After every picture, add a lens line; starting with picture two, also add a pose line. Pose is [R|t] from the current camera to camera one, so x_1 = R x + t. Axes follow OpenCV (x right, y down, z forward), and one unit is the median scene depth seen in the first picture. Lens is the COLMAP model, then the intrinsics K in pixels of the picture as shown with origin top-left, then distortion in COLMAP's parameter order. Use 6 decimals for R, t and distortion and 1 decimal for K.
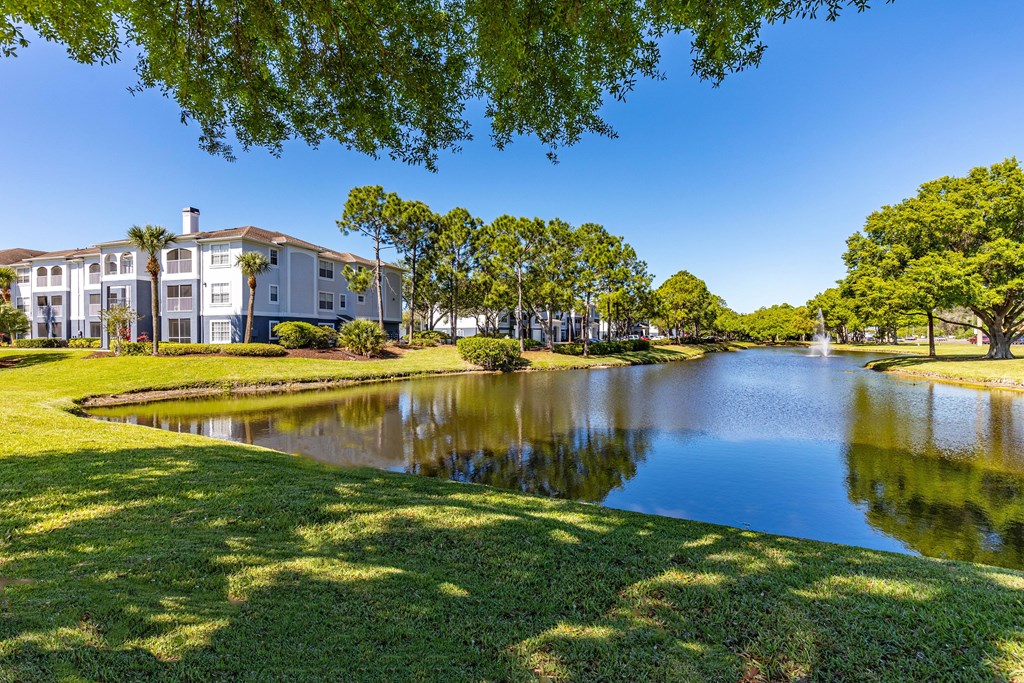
lens RADIAL K [[468.8, 0, 512.0], [0, 468.8, 341.5], [0, 0, 1]] dist [0.010051, 0.000247]
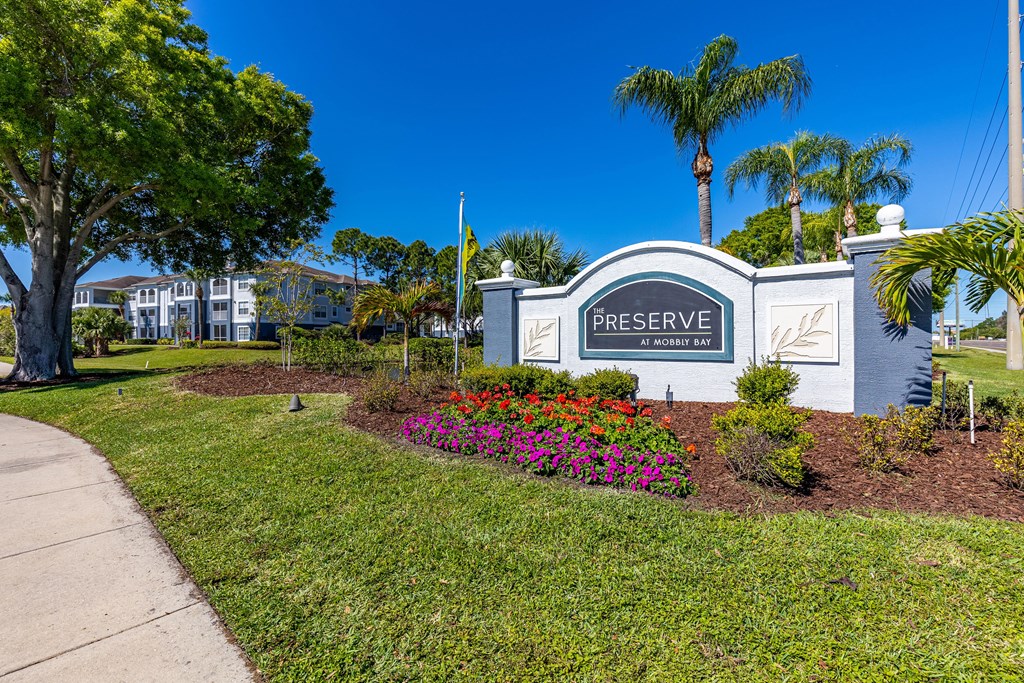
lens RADIAL K [[468.8, 0, 512.0], [0, 468.8, 341.5], [0, 0, 1]] dist [0.010051, 0.000247]
pose [[0.990625, -0.000039, -0.136612, 0.406163], [-0.000311, 0.999997, -0.002537, 0.007859], [0.136611, 0.002555, 0.990621, -0.349192]]
